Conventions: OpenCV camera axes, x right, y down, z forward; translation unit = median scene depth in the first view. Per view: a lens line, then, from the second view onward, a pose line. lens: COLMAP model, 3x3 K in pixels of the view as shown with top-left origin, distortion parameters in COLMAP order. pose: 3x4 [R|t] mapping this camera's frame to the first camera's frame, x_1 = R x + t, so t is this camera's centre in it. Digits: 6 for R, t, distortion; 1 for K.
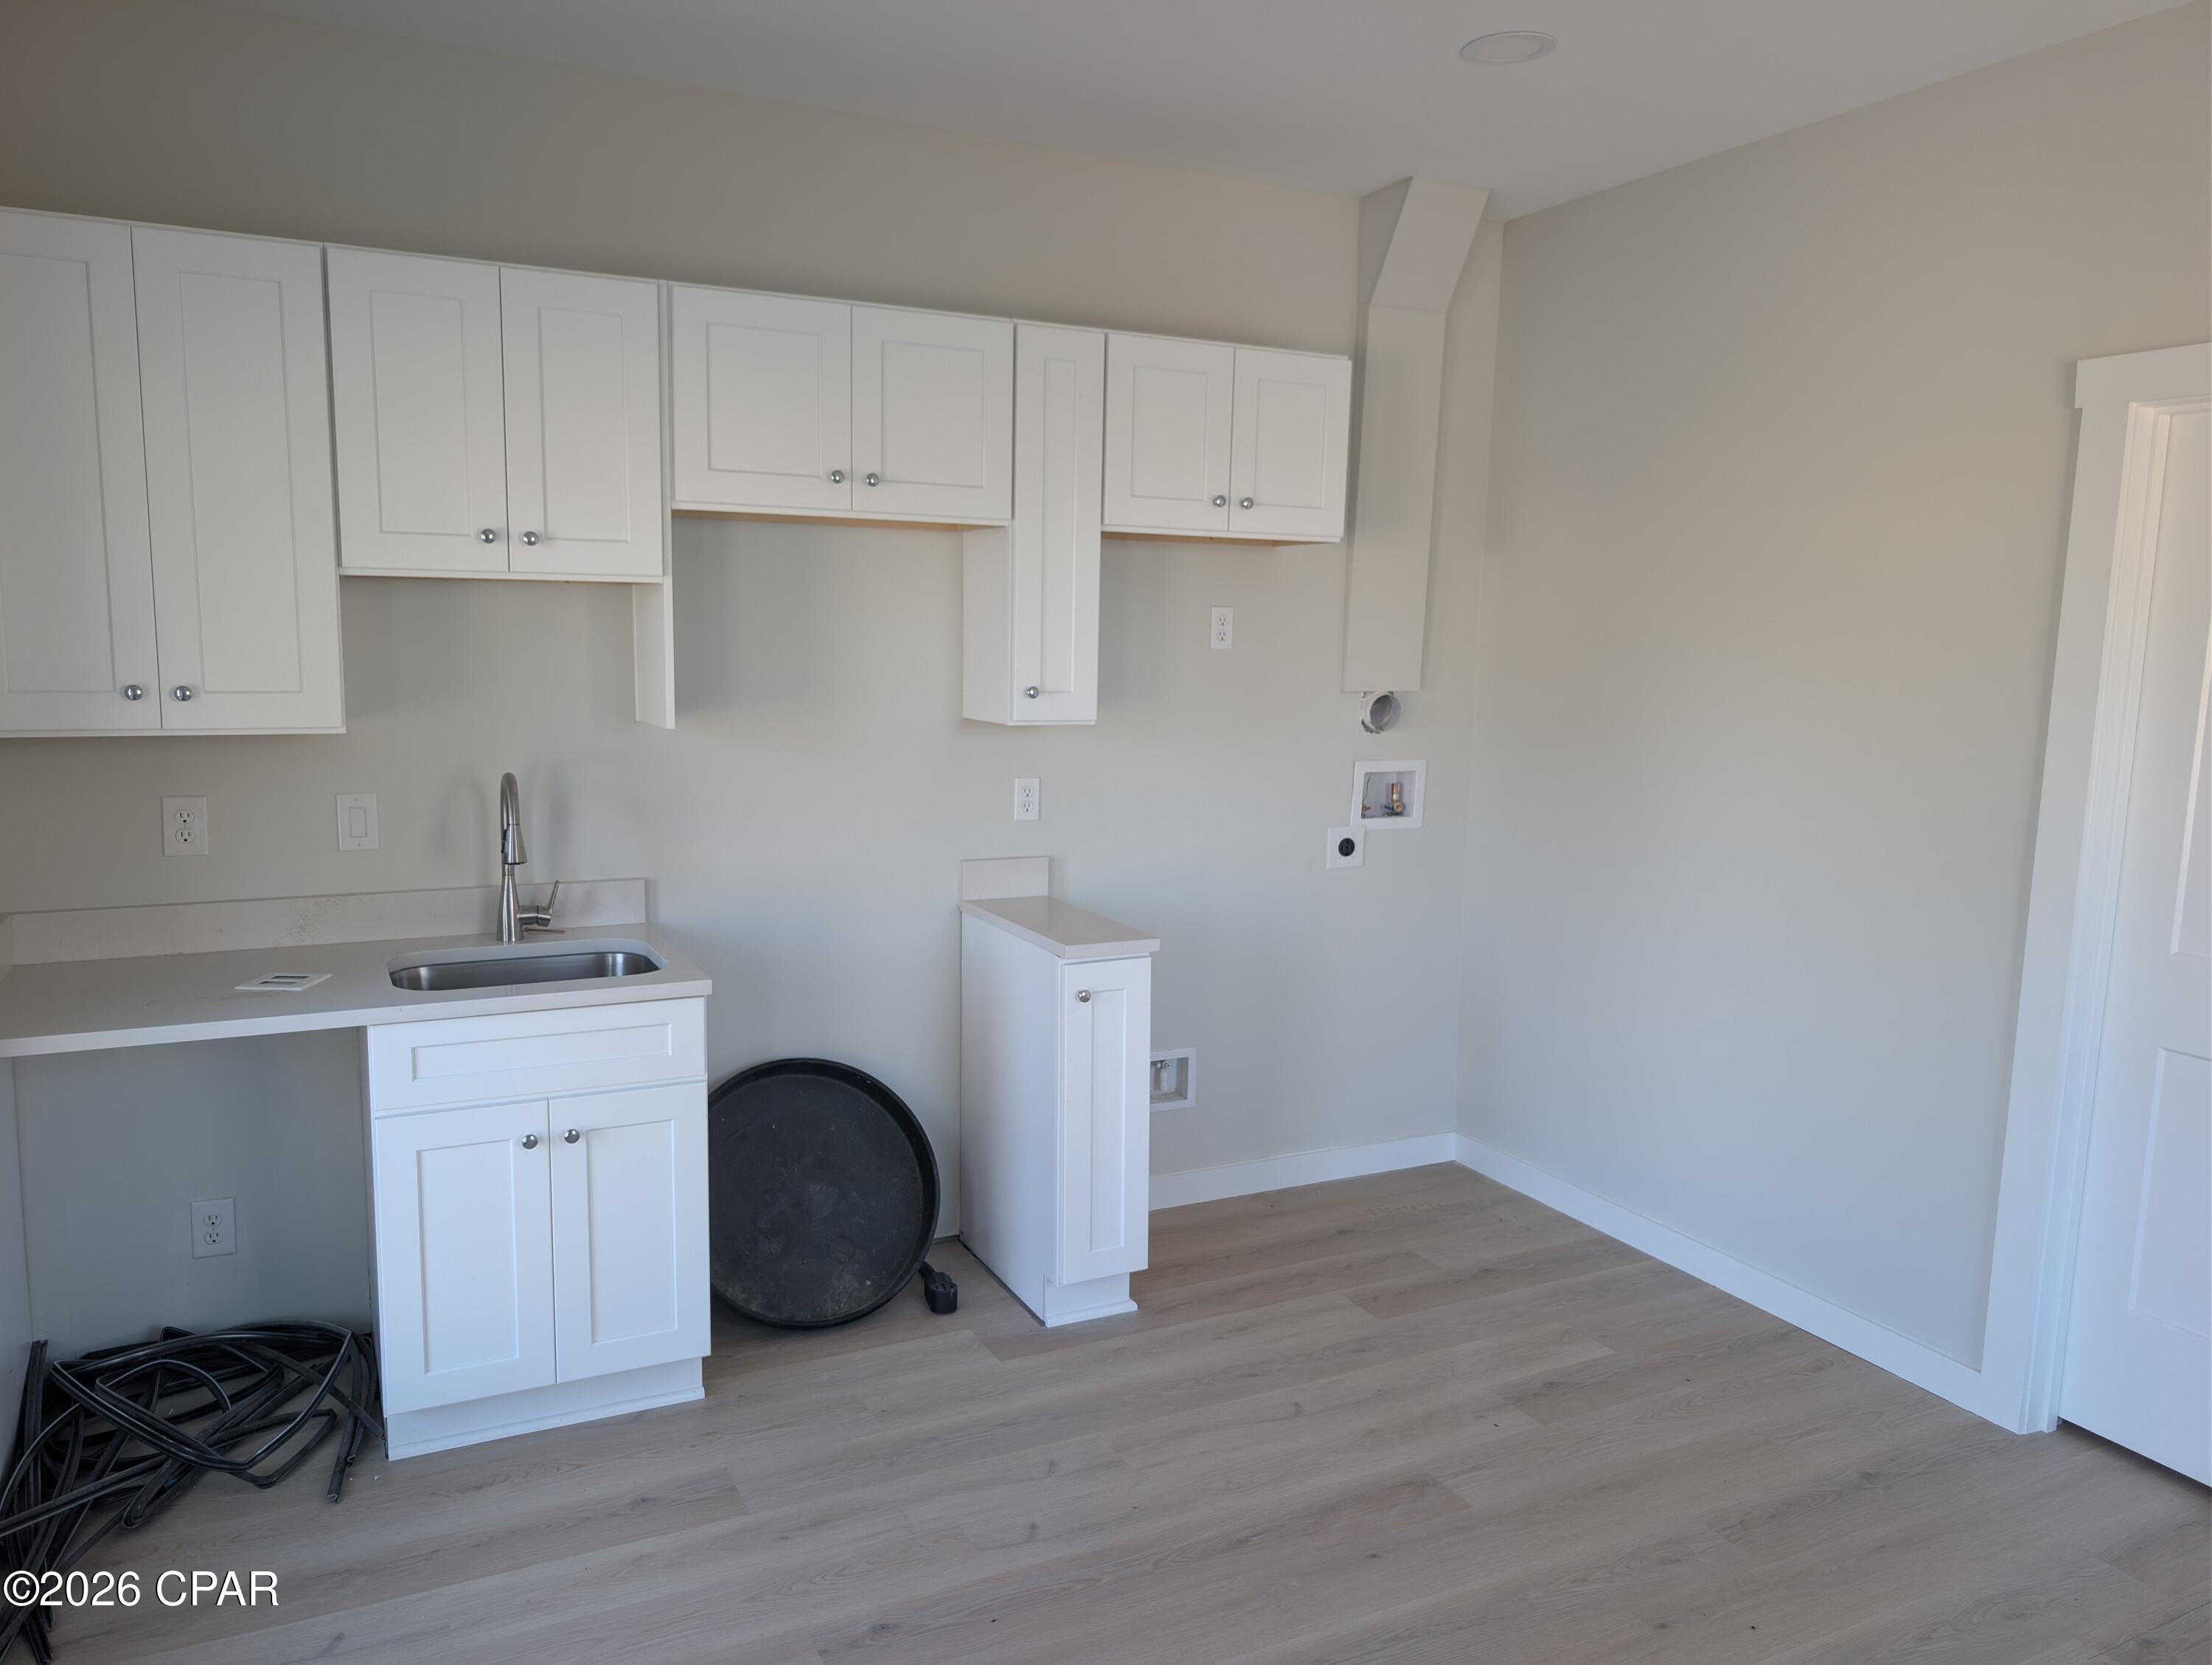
lens RADIAL K [[1571.3, 0, 1101.4], [0, 1571.3, 833.9], [0, 0, 1]] dist [-0.001322, -0.000219]
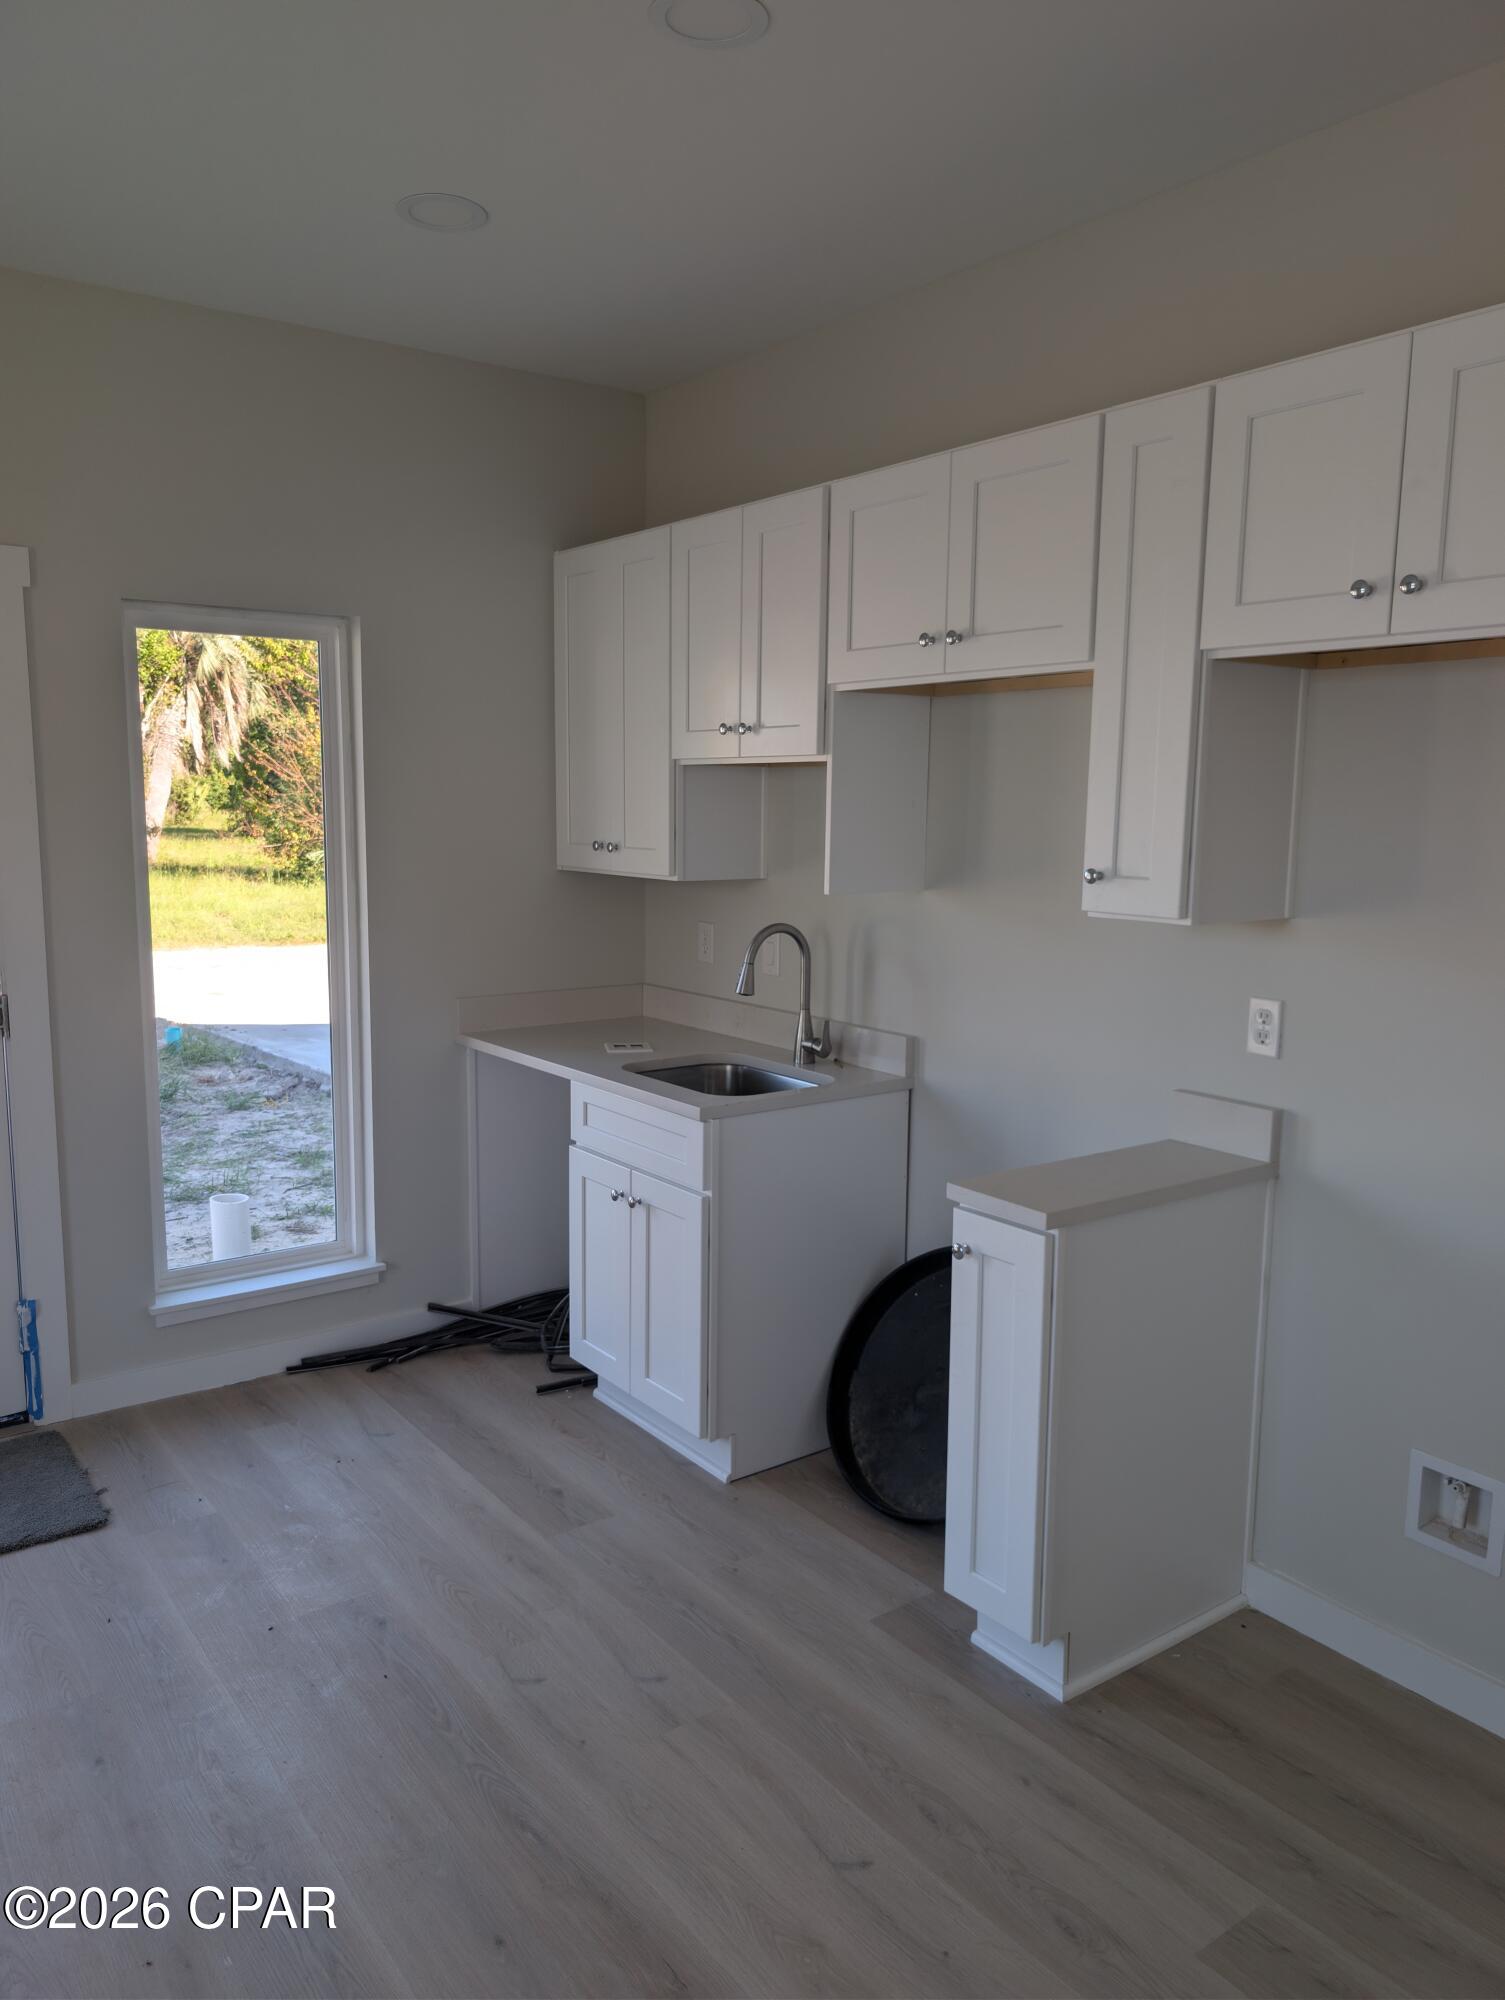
lens RADIAL K [[1438.3, 0, 752.5], [0, 1438.3, 1000.0], [0, 0, 1]] dist [0.031660, -0.039484]
pose [[0.172337, 0.116171, -0.978164, 0.695346], [-0.138201, 0.986051, 0.092759, -0.077862], [0.975295, 0.119198, 0.185988, 0.756902]]
